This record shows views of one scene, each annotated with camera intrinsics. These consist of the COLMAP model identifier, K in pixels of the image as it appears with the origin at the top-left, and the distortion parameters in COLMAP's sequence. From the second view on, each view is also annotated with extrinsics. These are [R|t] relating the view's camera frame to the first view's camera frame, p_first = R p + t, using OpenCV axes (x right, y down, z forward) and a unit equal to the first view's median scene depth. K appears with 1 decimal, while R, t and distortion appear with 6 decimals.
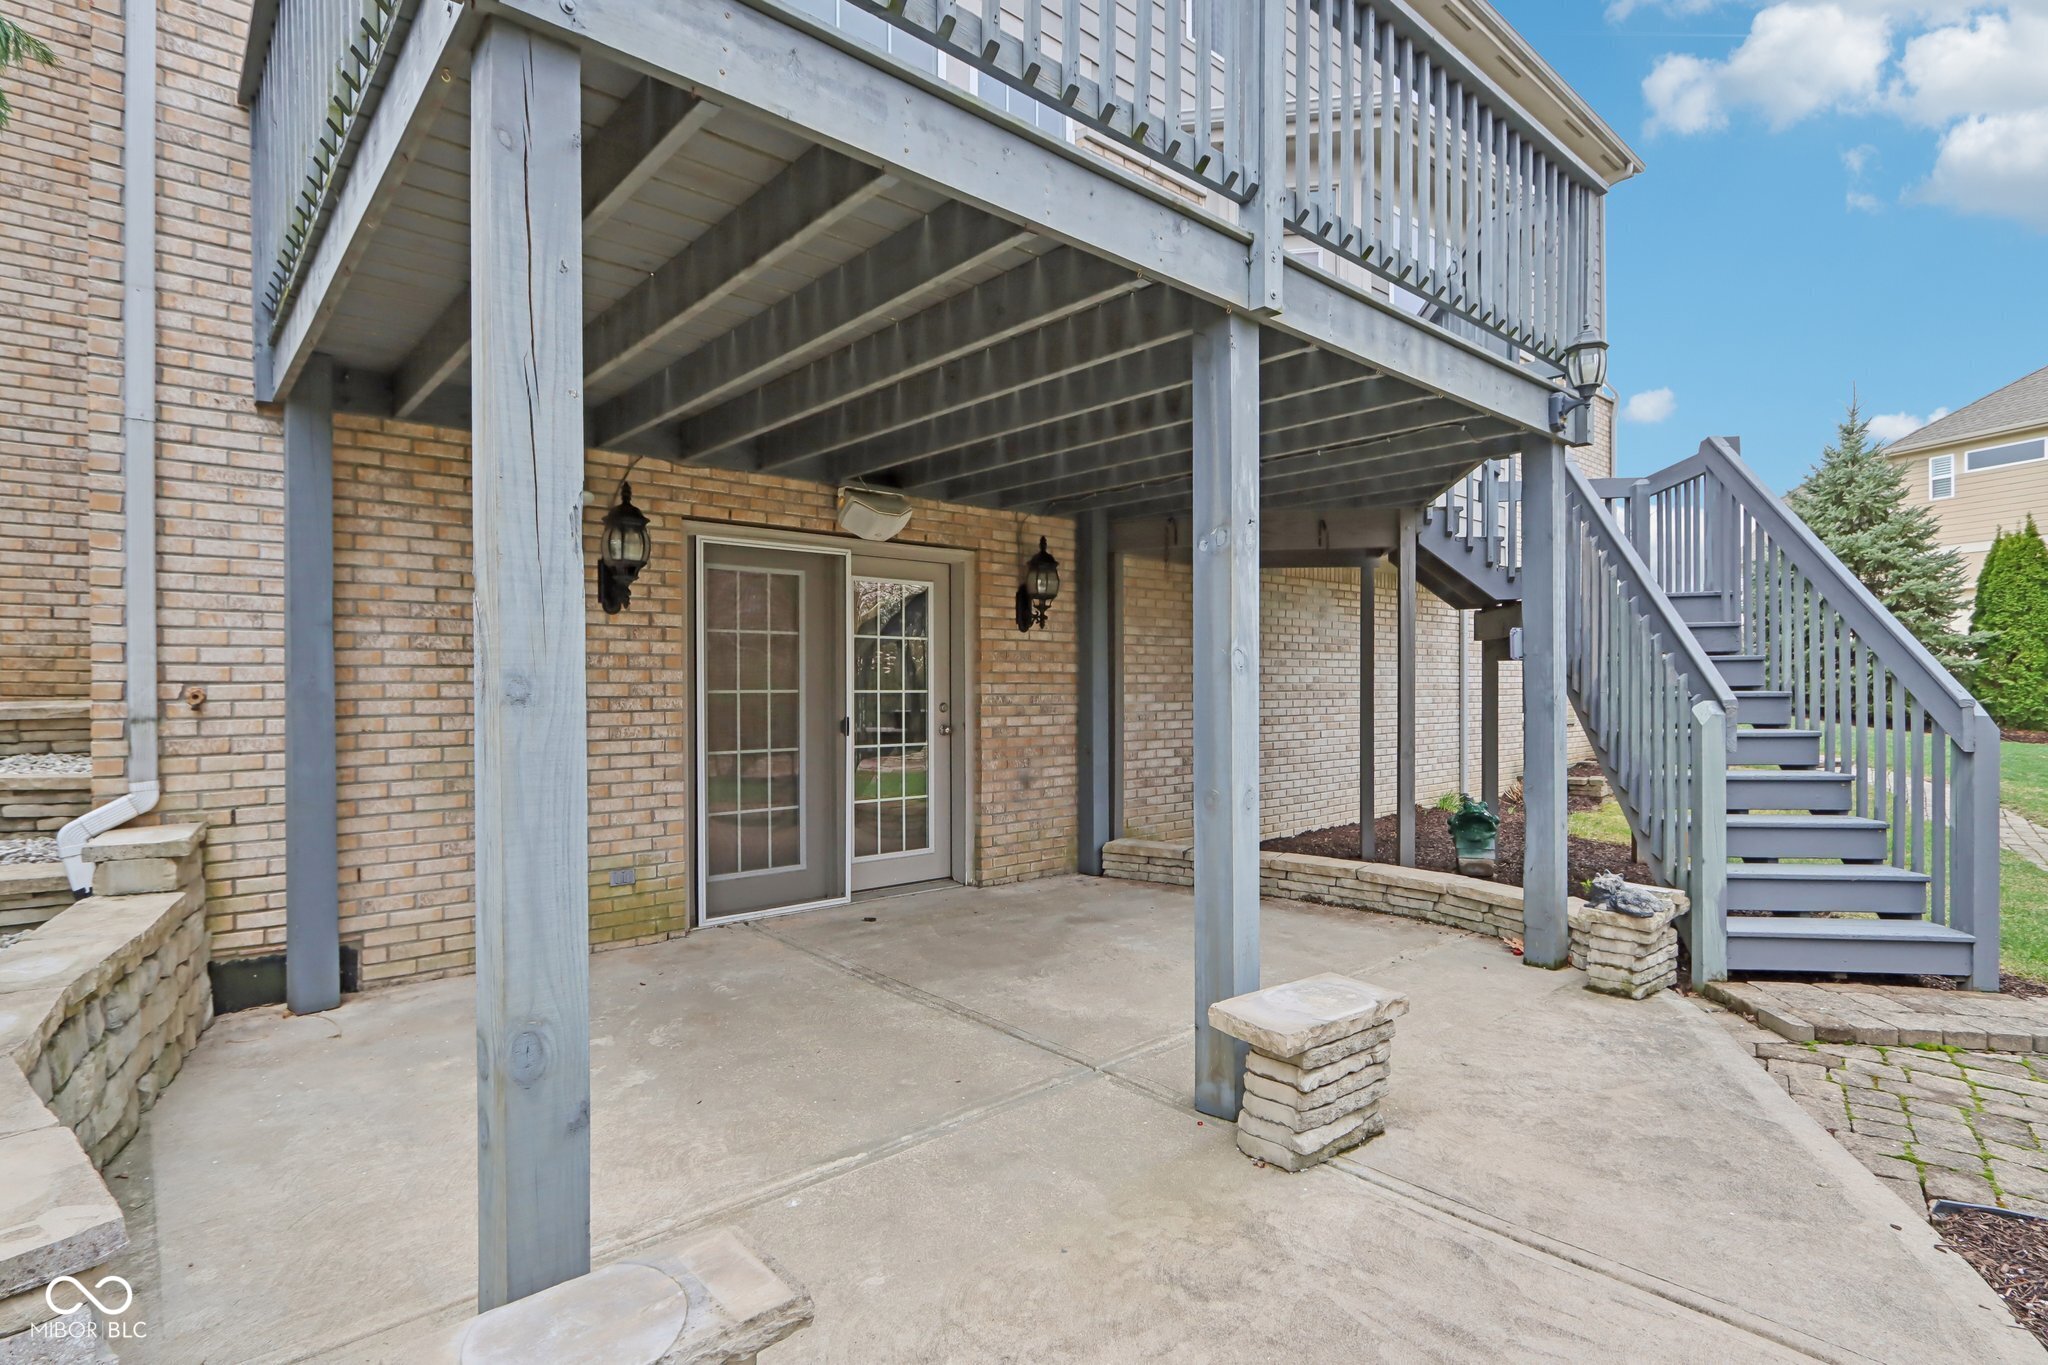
lens RADIAL K [[981.4, 0, 1013.2], [0, 981.4, 680.3], [0, 0, 1]] dist [-0.001195, 0.000536]
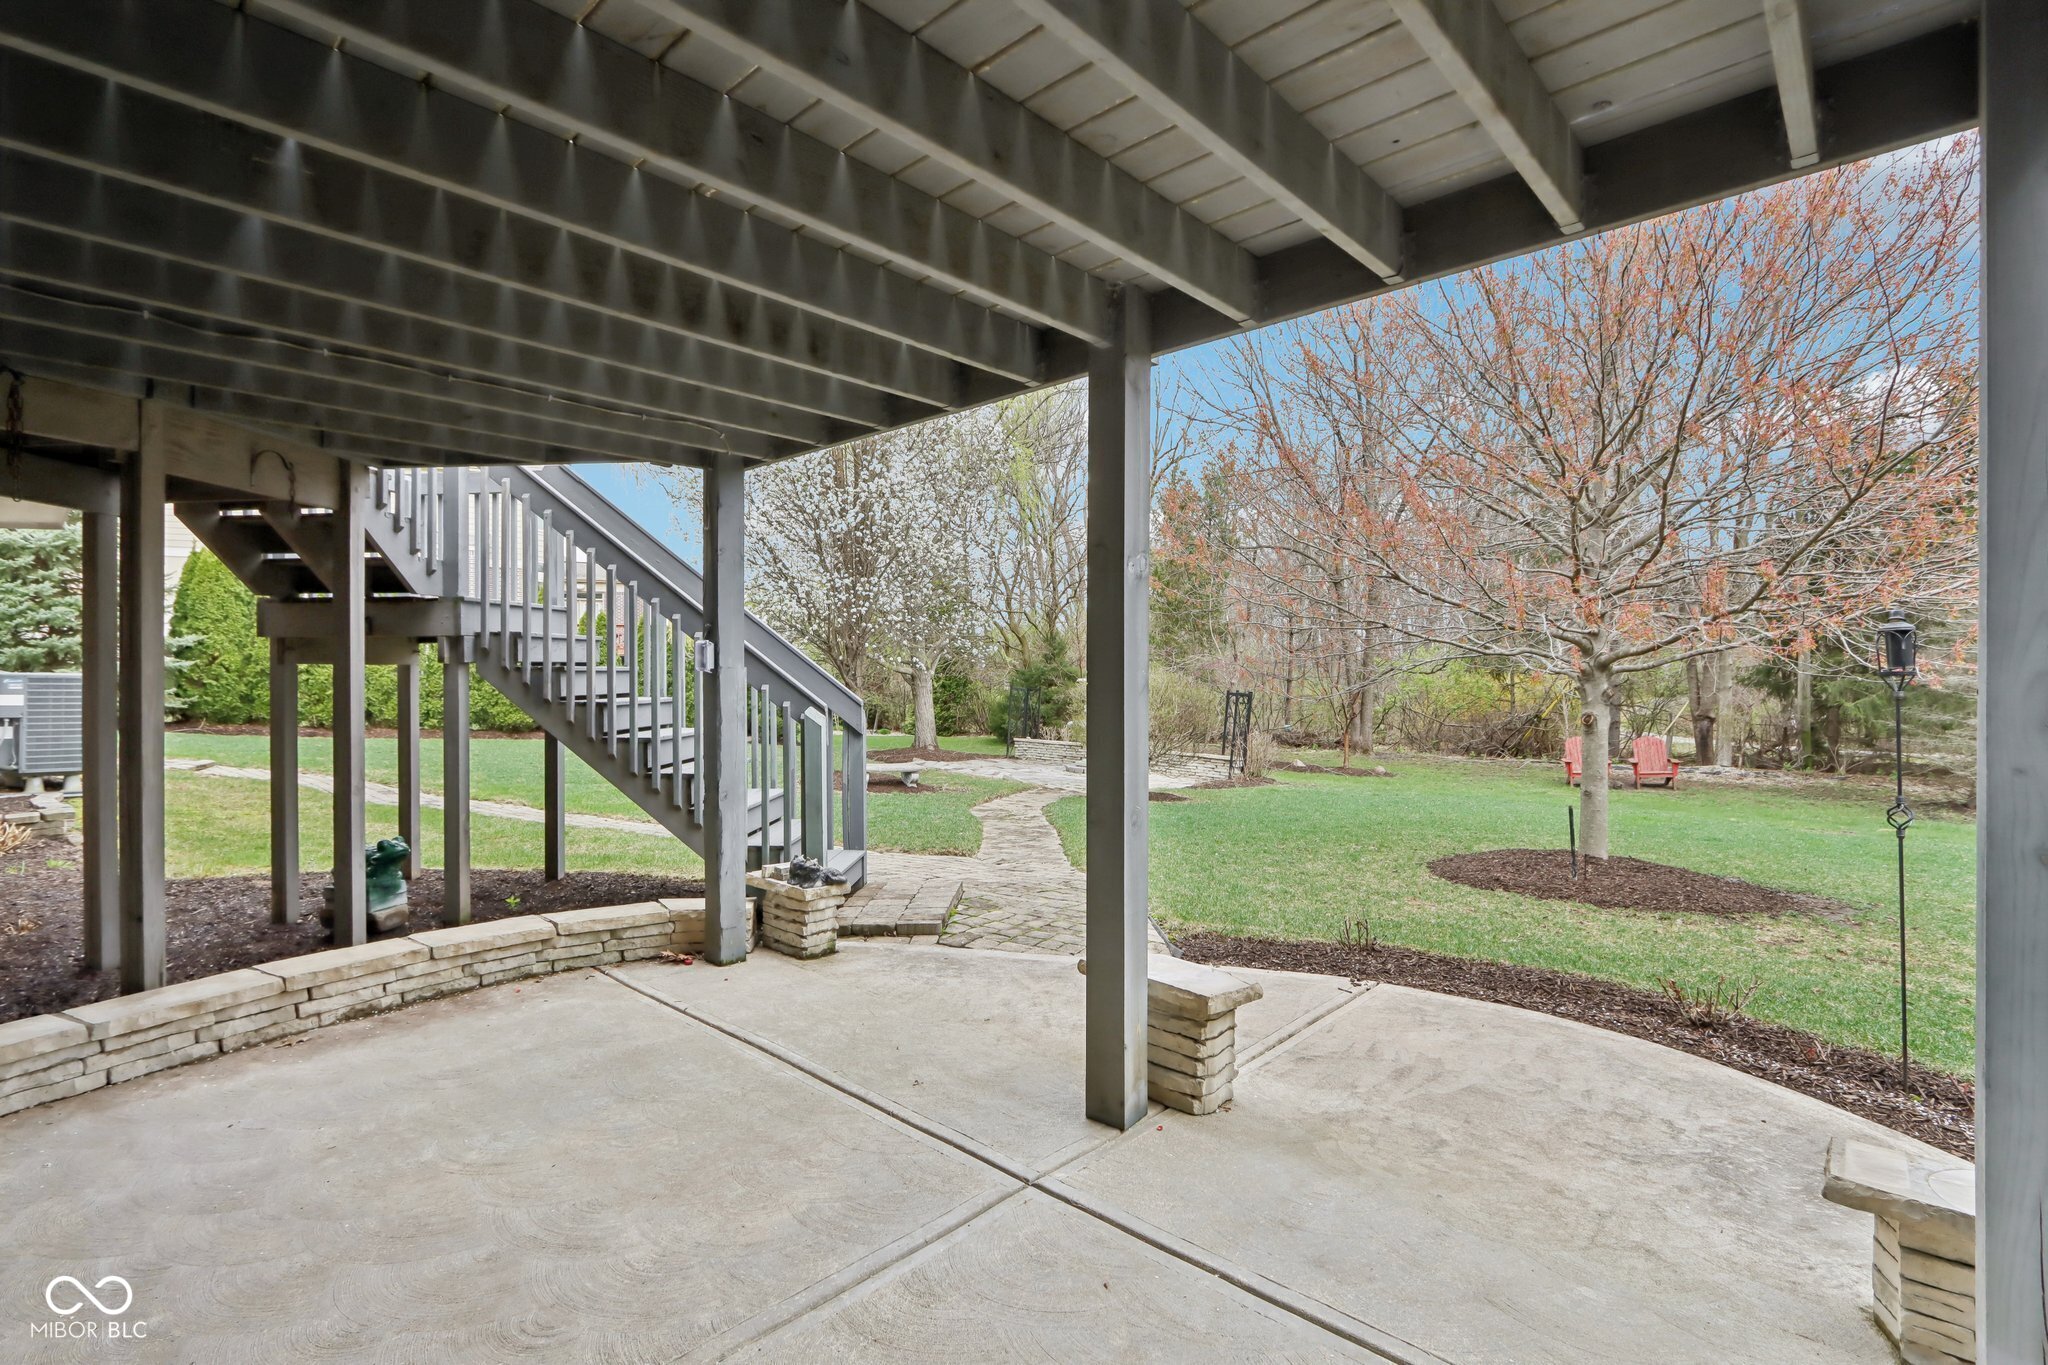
lens RADIAL K [[945.2, 0, 1019.0], [0, 945.2, 678.8], [0, 0, 1]] dist [-0.011113, 0.000011]
pose [[-0.070481, -0.000025, 0.997513, -0.558105], [-0.001505, 0.999999, -0.000081, -0.015952], [-0.997512, -0.001507, -0.070481, 0.857920]]
